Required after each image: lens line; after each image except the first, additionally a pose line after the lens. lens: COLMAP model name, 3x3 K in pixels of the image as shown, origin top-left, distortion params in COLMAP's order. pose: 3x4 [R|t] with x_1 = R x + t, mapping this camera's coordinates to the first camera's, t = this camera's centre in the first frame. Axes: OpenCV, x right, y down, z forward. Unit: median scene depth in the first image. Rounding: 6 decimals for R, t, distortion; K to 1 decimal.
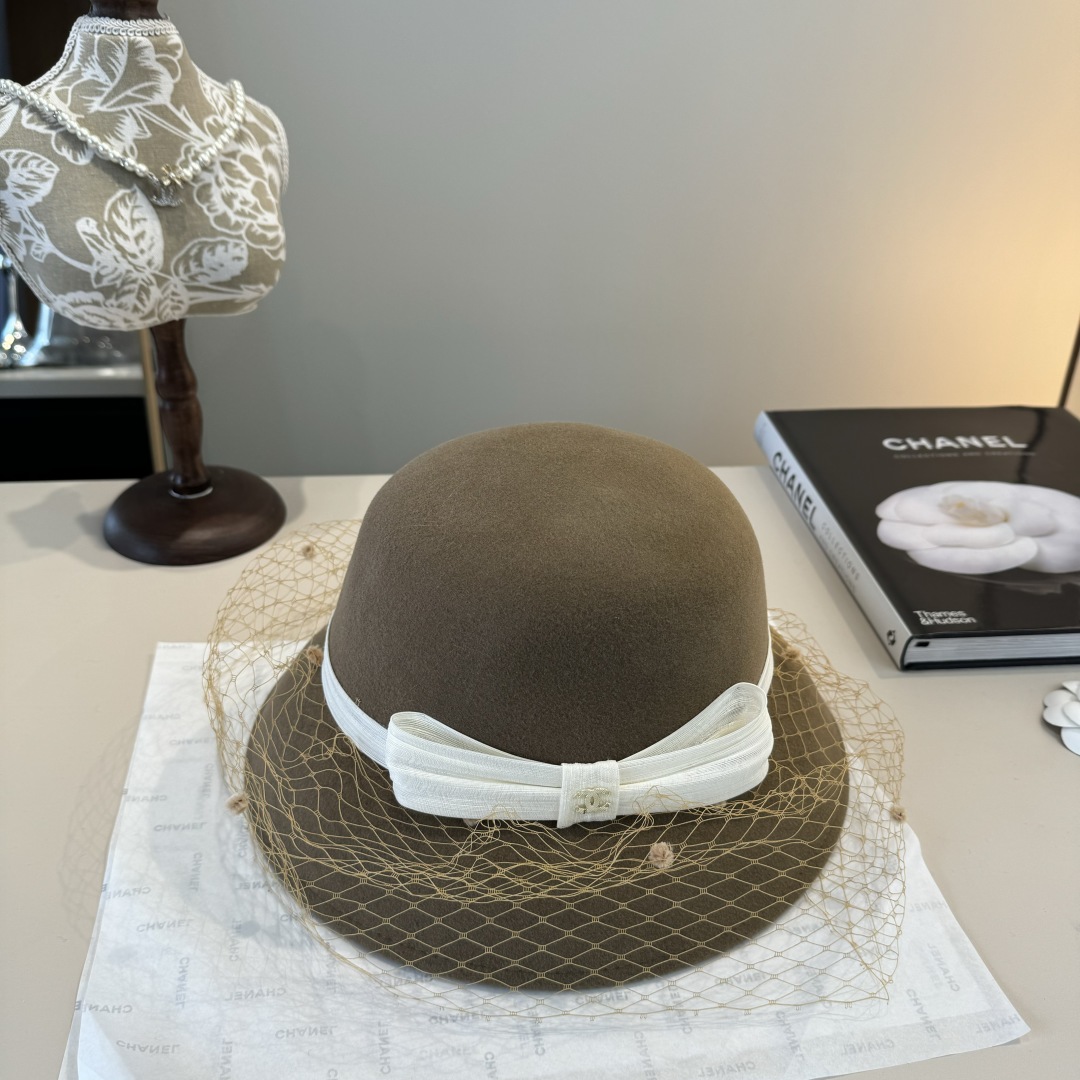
lens RADIAL K [[1070.7, 0, 540.0], [0, 1070.7, 540.0], [0, 0, 1]] dist [0.000780, -0.032377]
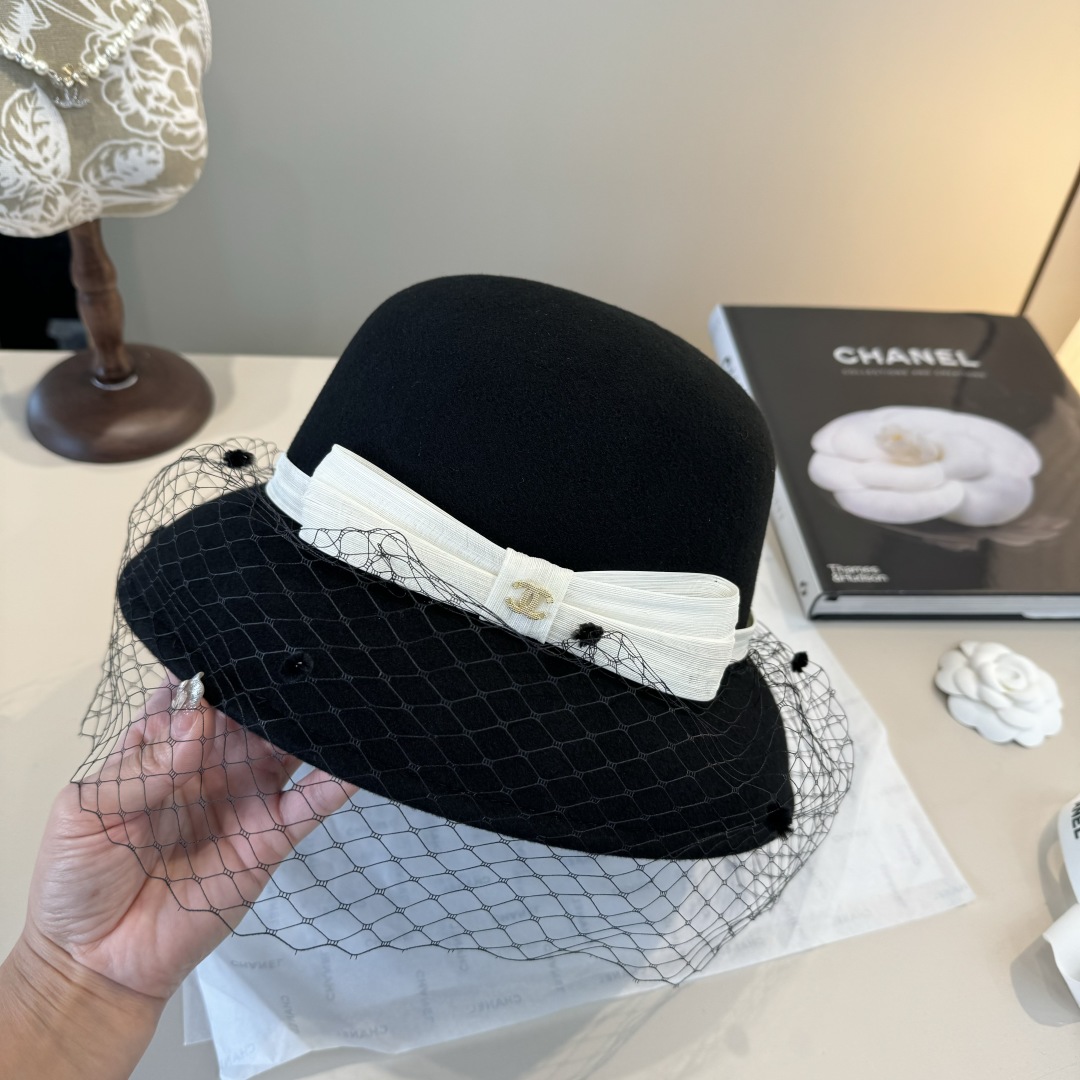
lens RADIAL K [[1083.8, 0, 540.0], [0, 1083.8, 540.0], [0, 0, 1]] dist [0.009588, -0.019976]
pose [[0.997930, 0.055759, 0.032040, 0.041113], [-0.061676, 0.970931, 0.231279, -0.186697], [-0.018213, -0.232776, 0.972360, 0.002696]]
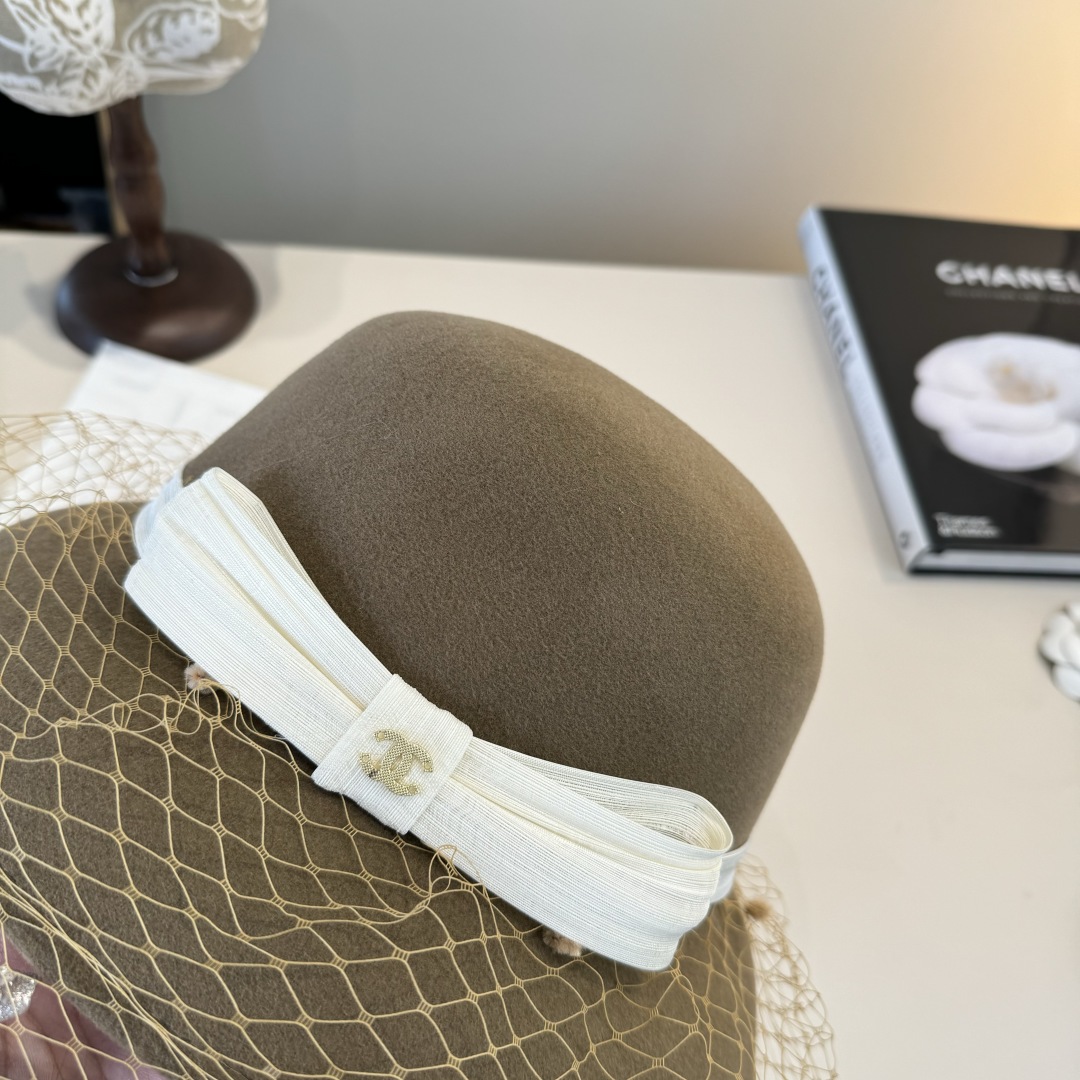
lens RADIAL K [[1098.4, 0, 540.0], [0, 1098.4, 540.0], [0, 0, 1]] dist [-0.078901, 0.078316]
pose [[0.994941, 0.092119, 0.040074, -0.031332], [-0.100292, 0.933755, 0.343574, -0.213755], [-0.005770, -0.345855, 0.938270, 0.106856]]
